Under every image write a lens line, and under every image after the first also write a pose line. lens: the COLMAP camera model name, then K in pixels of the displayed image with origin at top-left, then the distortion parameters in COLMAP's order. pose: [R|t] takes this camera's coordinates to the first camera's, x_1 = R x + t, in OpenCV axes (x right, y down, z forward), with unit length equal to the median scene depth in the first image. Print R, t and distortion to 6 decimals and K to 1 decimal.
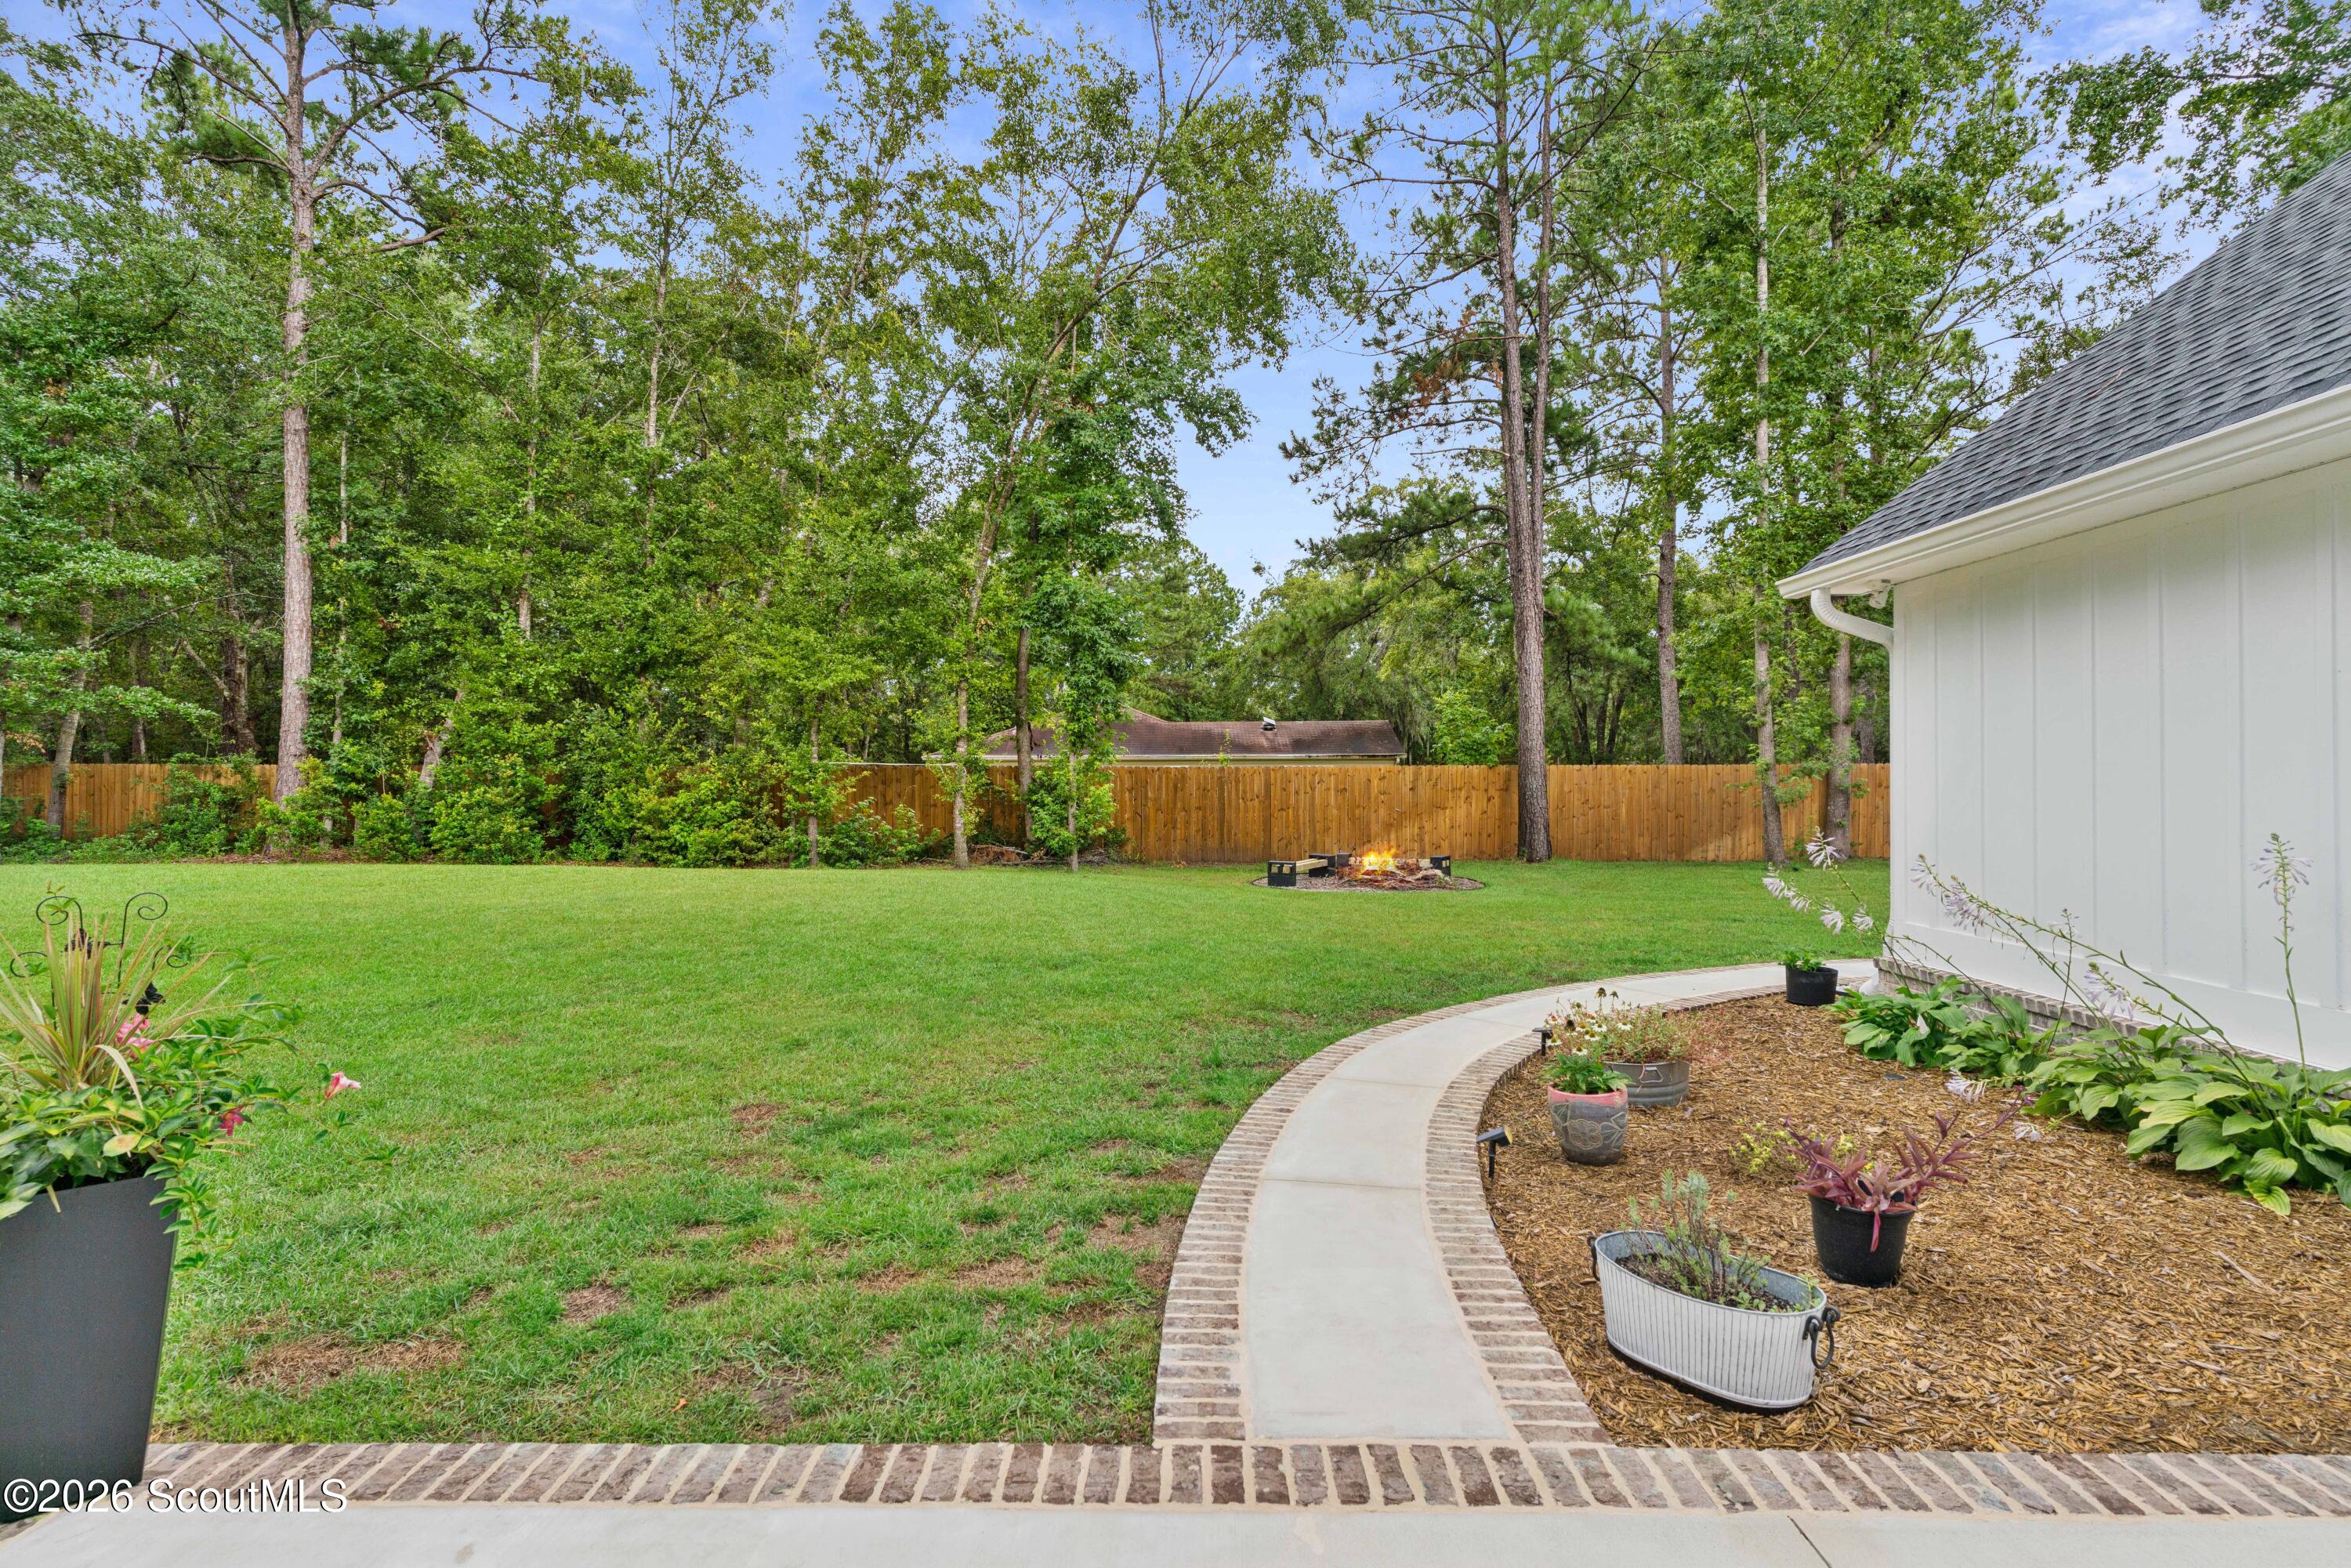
lens RADIAL K [[1112.8, 0, 1168.0], [0, 1112.8, 783.4], [0, 0, 1]] dist [-0.000830, -0.000680]
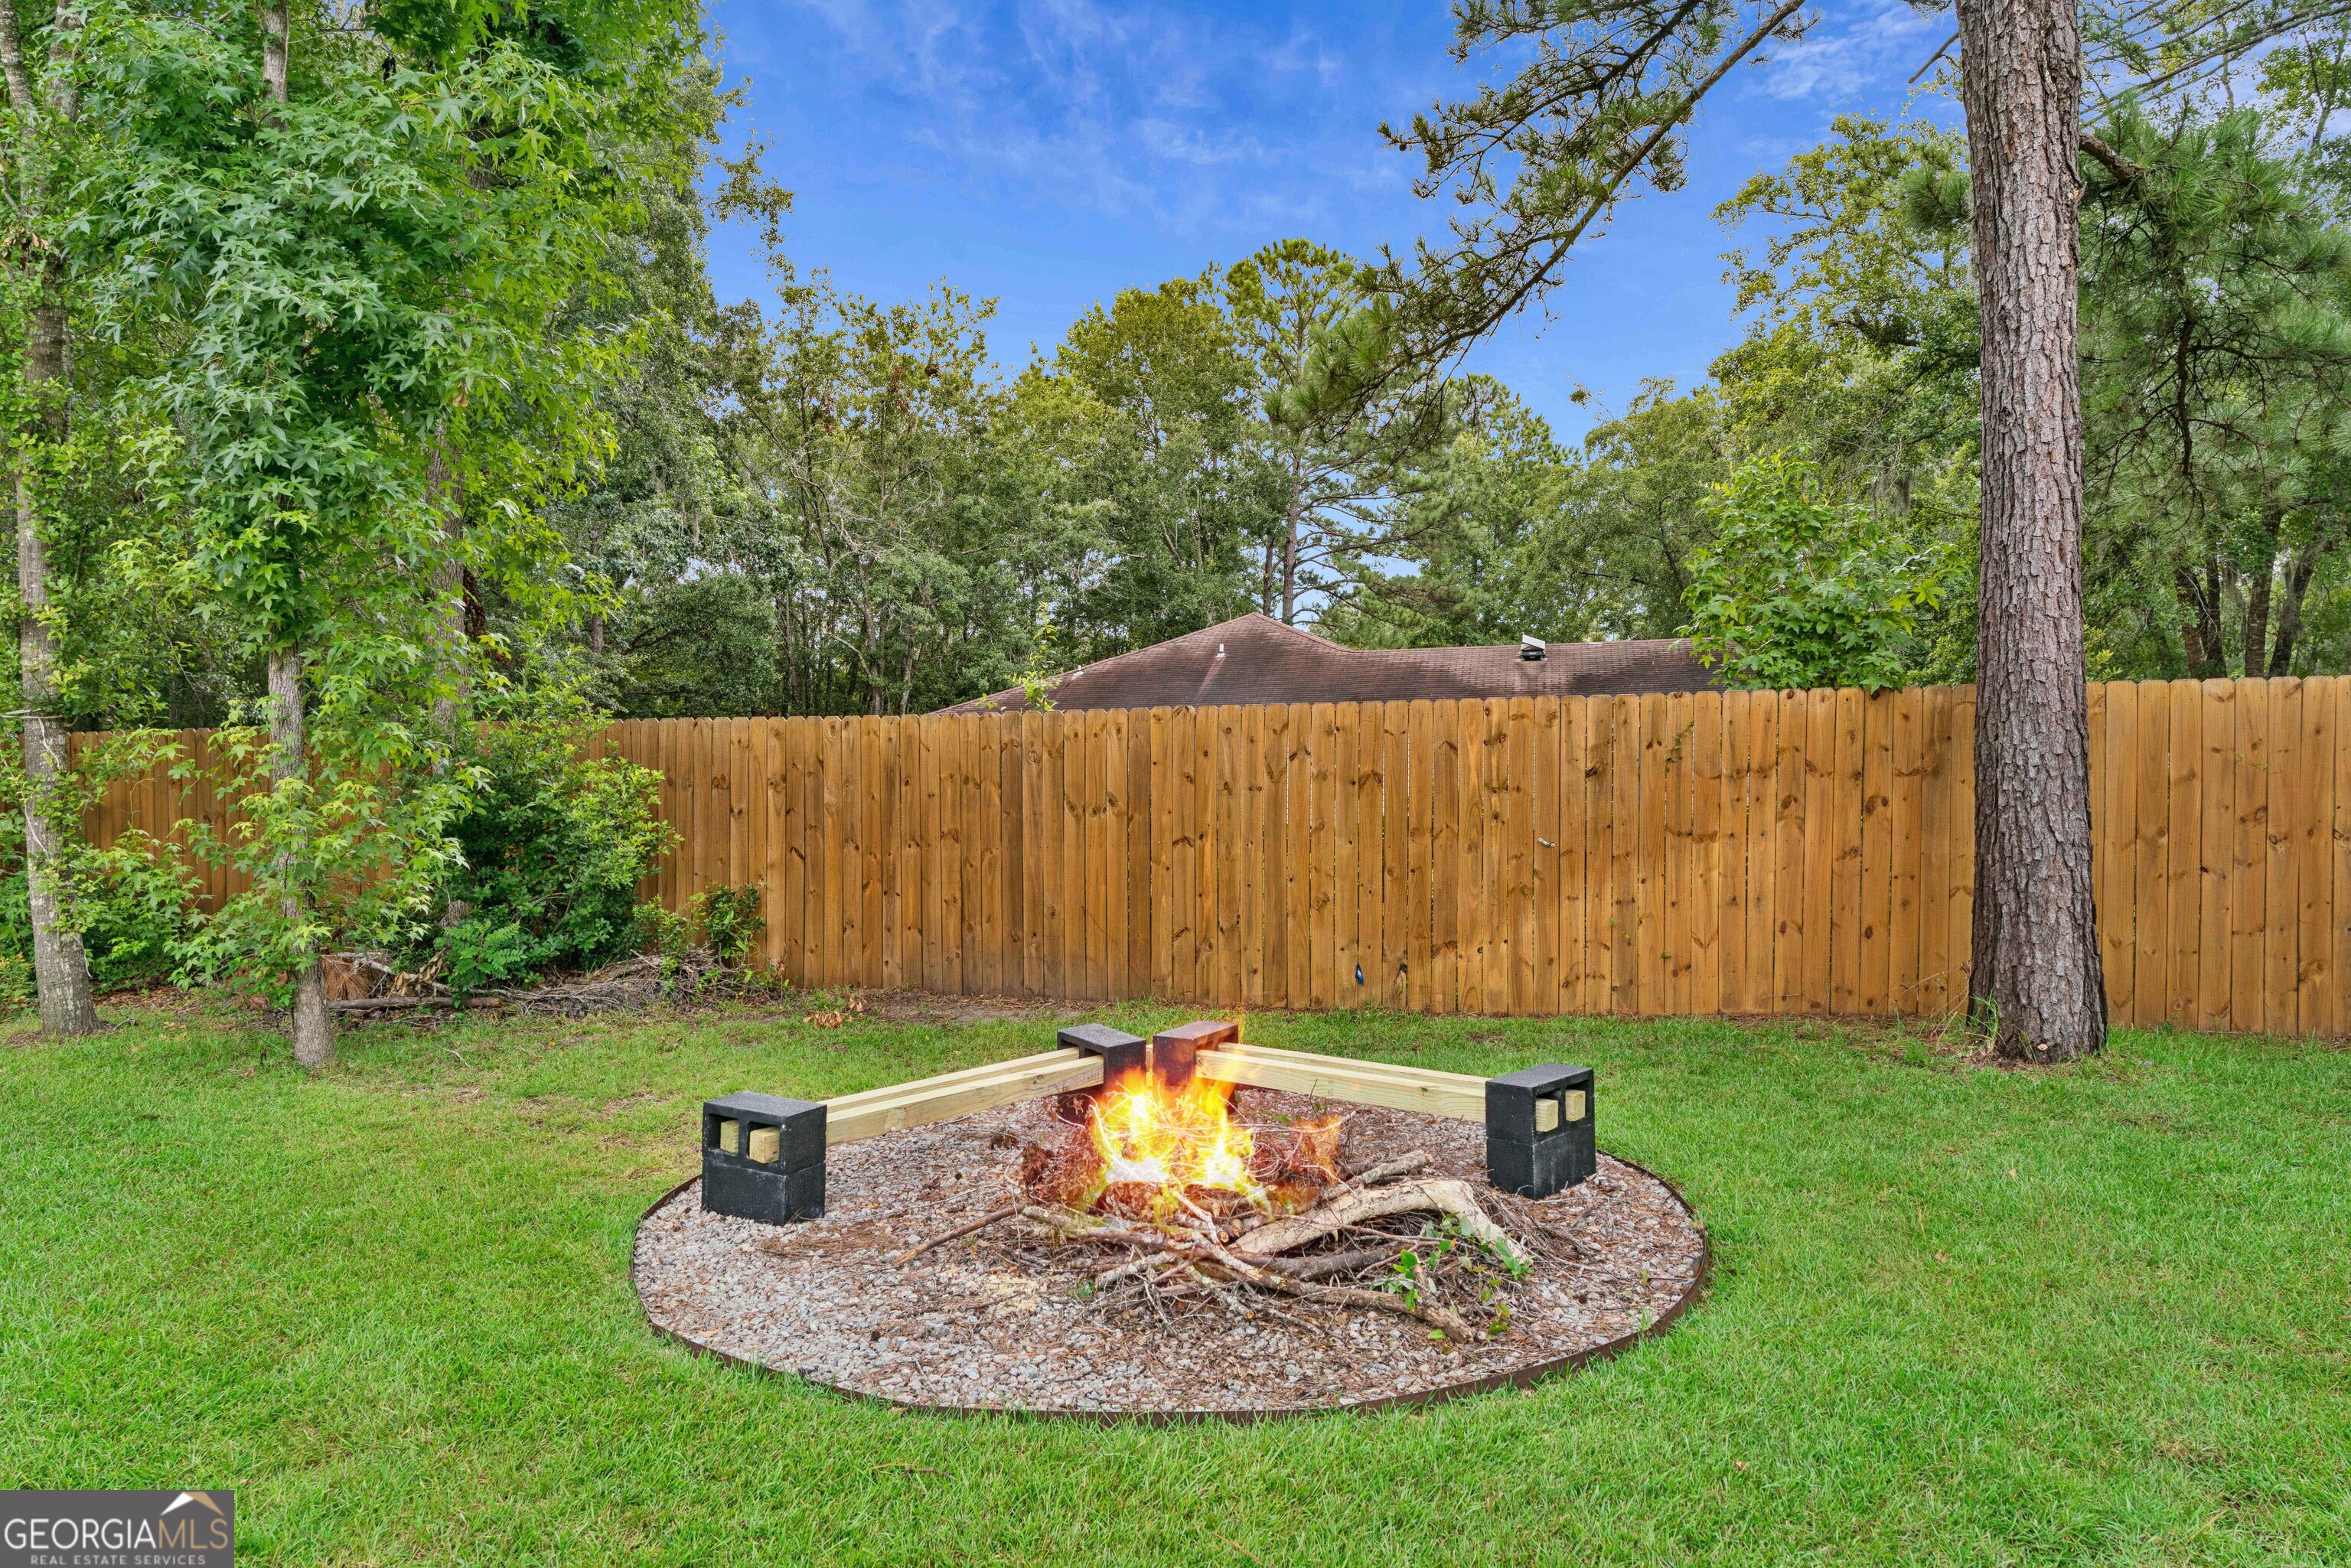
lens RADIAL K [[1509.8, 0, 1194.2], [0, 1509.8, 787.6], [0, 0, 1]] dist [-0.006480, -0.000866]
pose [[0.973476, -0.005214, -0.228731, 0.224090], [0.008407, 0.999880, 0.012987, 0.002985], [0.228636, -0.014566, 0.973403, 0.625564]]
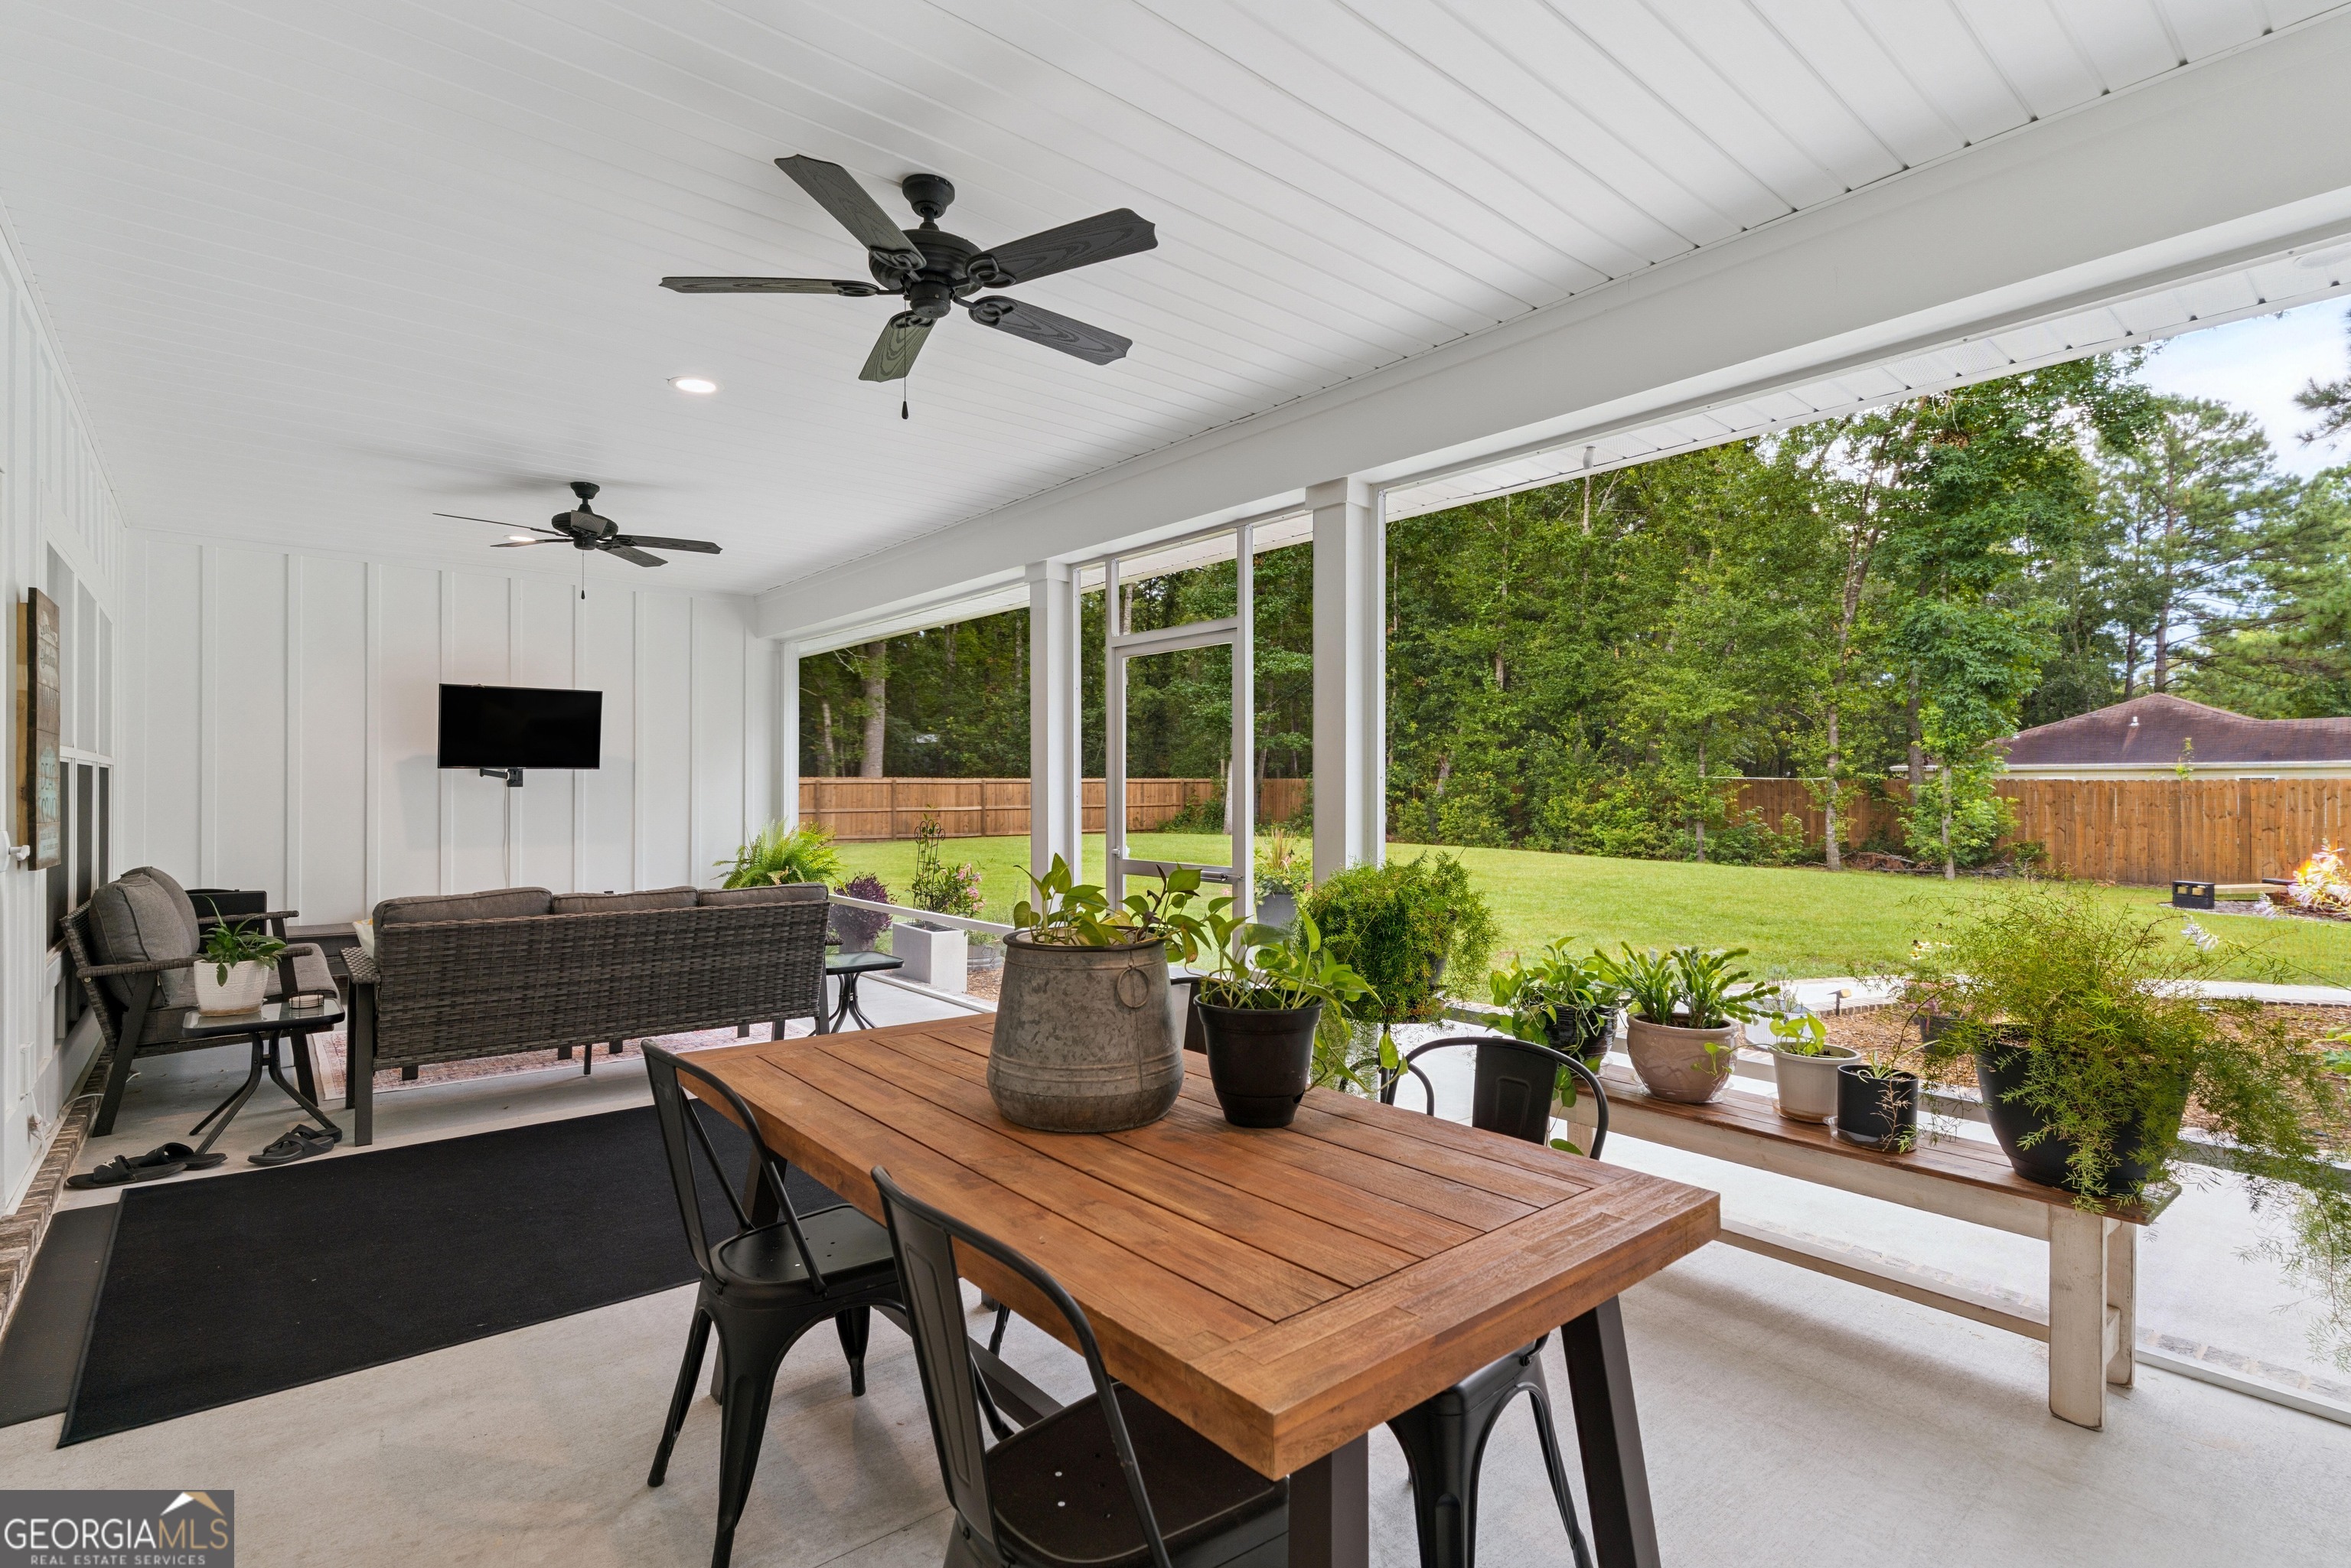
lens RADIAL K [[1112.8, 0, 1182.6], [0, 1112.8, 781.5], [0, 0, 1]] dist [-0.000830, -0.000680]
pose [[0.663779, 0.000342, -0.747929, 0.205048], [-0.007225, 0.999956, -0.005955, -0.002223], [0.747894, 0.009356, 0.663752, -0.223529]]
